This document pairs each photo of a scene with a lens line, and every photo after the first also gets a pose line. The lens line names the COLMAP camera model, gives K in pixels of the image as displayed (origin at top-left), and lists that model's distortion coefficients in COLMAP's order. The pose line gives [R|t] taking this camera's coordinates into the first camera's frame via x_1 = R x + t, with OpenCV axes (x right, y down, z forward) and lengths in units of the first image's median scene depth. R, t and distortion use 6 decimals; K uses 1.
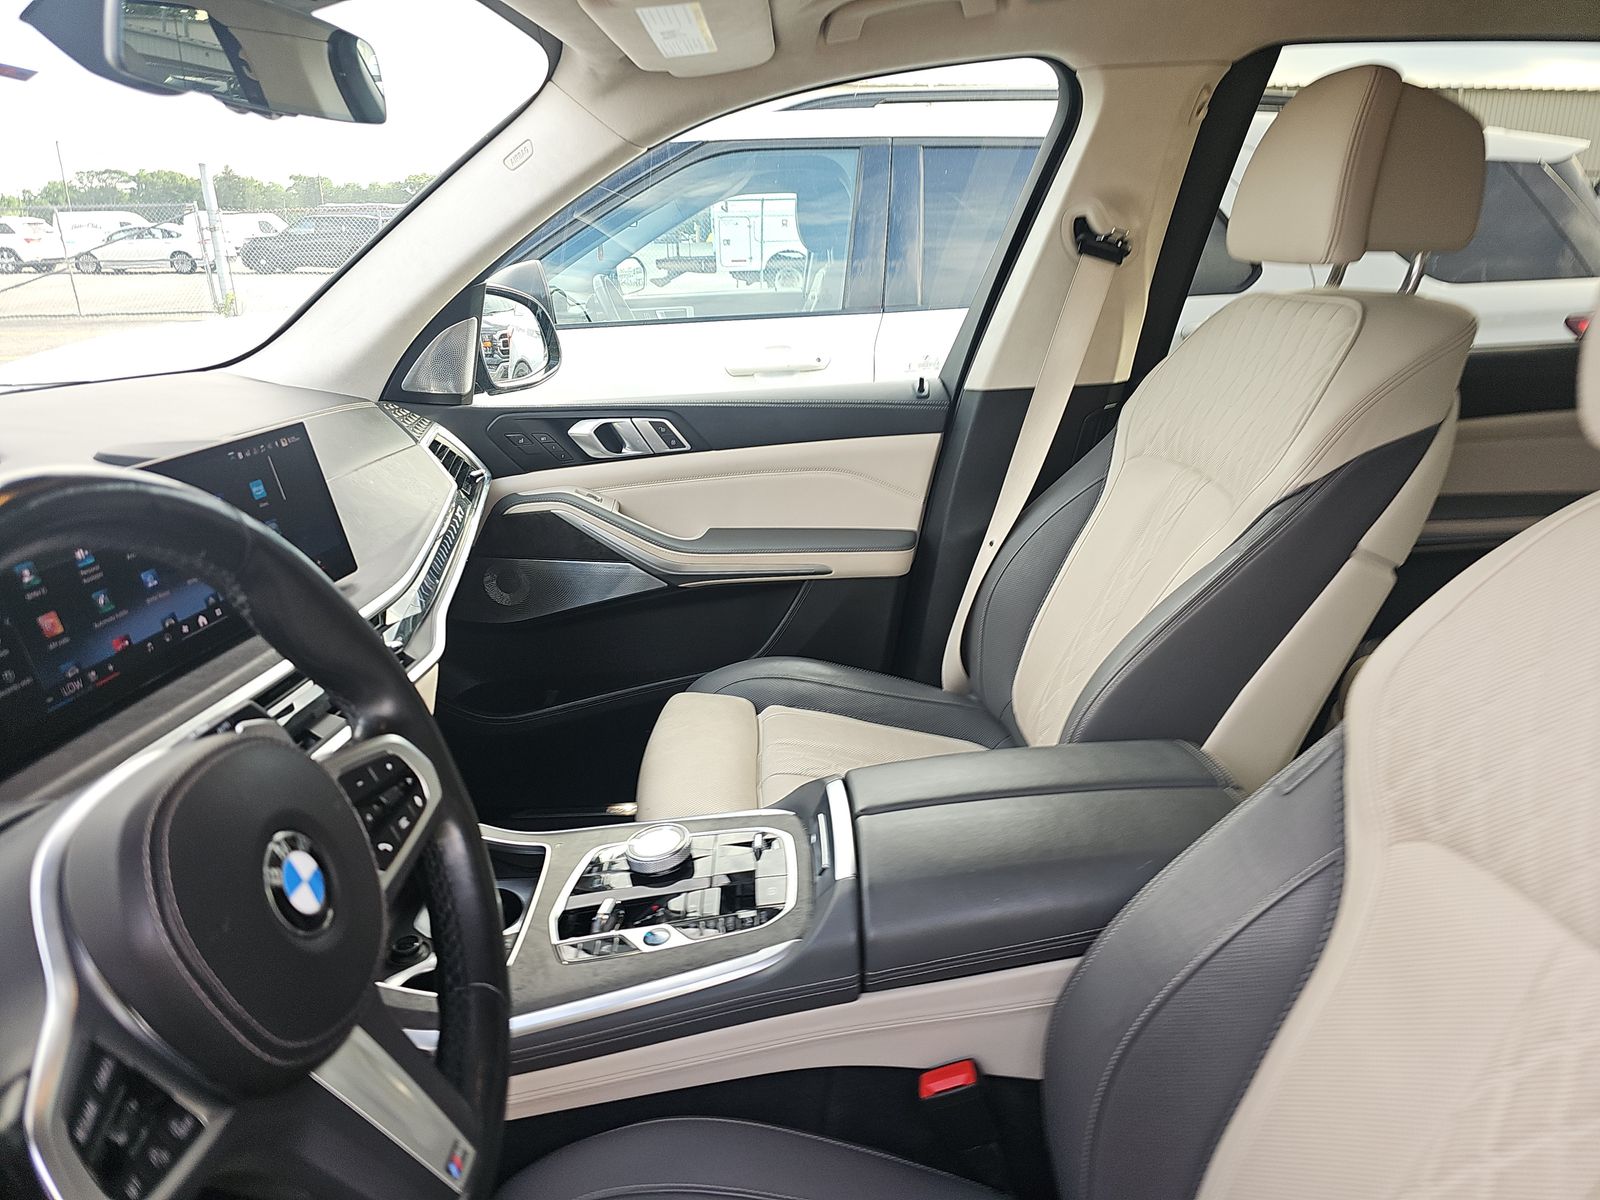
lens RADIAL K [[1110.6, 0, 810.6], [0, 1110.6, 608.7], [0, 0, 1]] dist [0.057548, -0.041298]
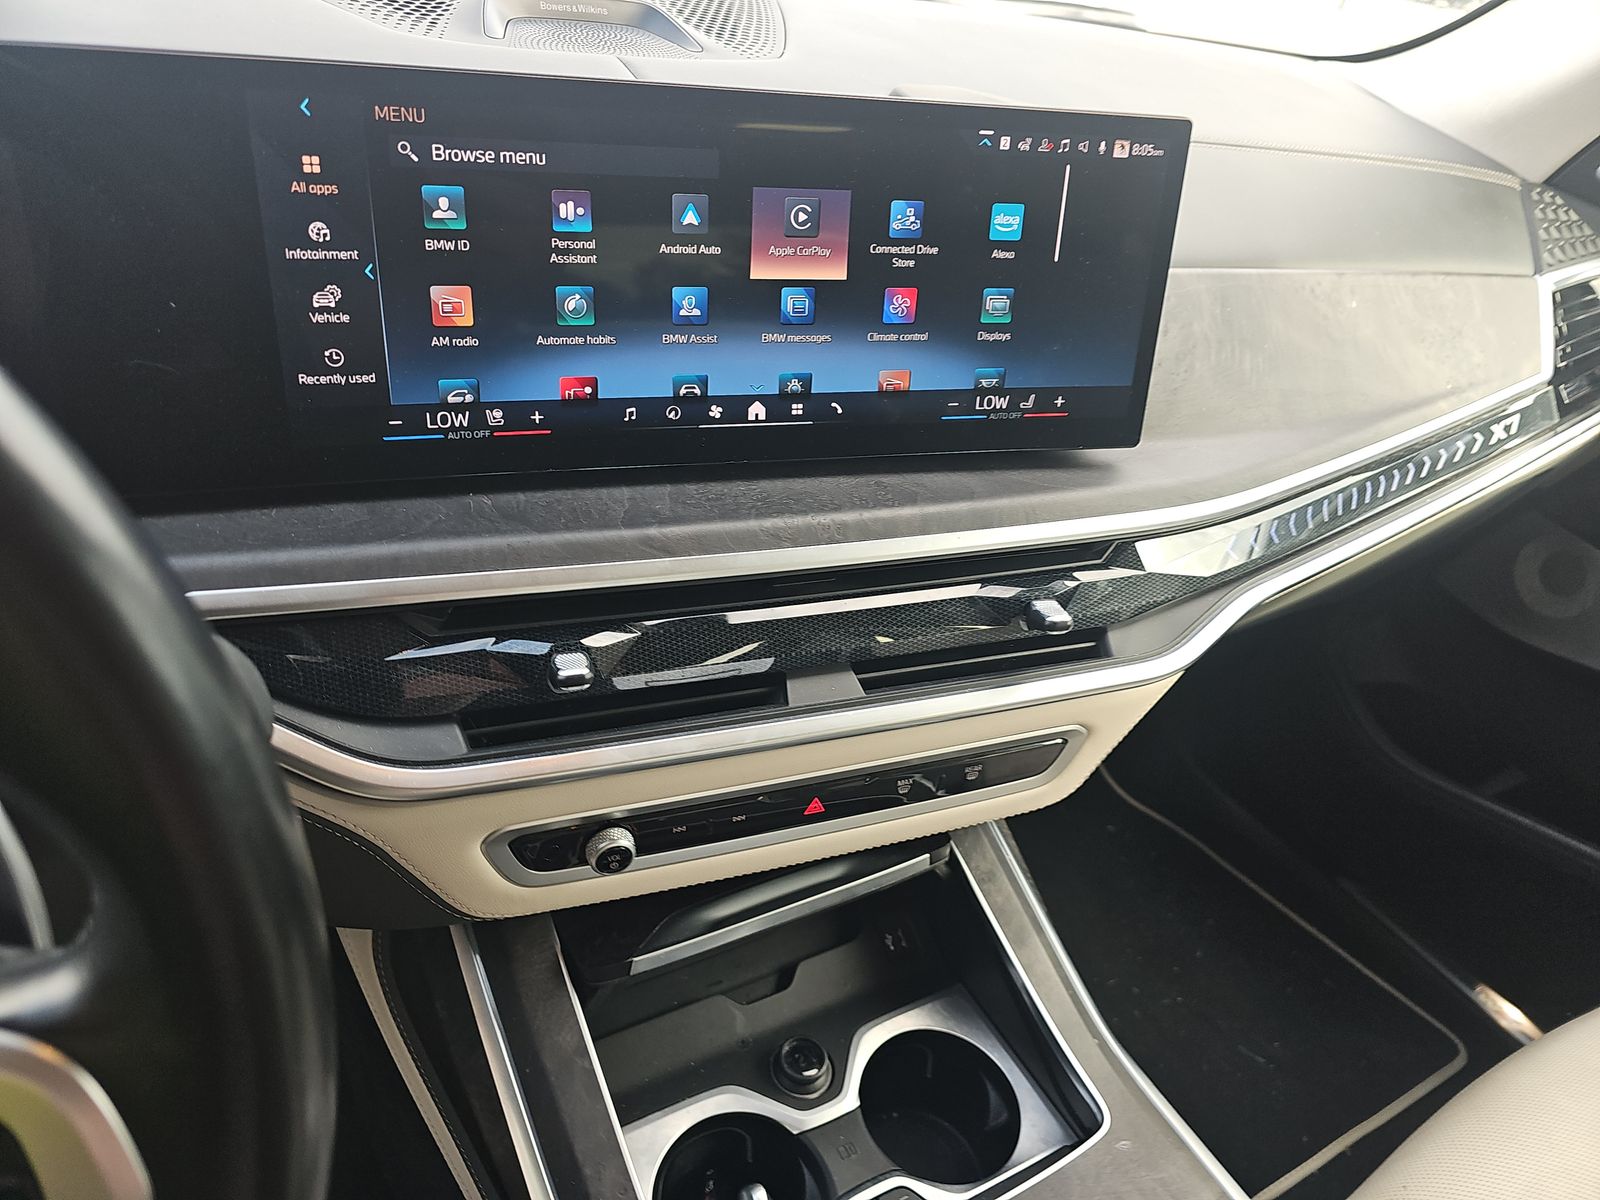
lens RADIAL K [[1110.6, 0, 744.3], [0, 1110.6, 625.8], [0, 0, 1]] dist [0.057548, -0.041298]
pose [[0.460849, 0.564894, -0.684480, -0.060744], [-0.411984, 0.819297, 0.398775, -0.068643], [0.786058, 0.098220, 0.610300, 0.384489]]
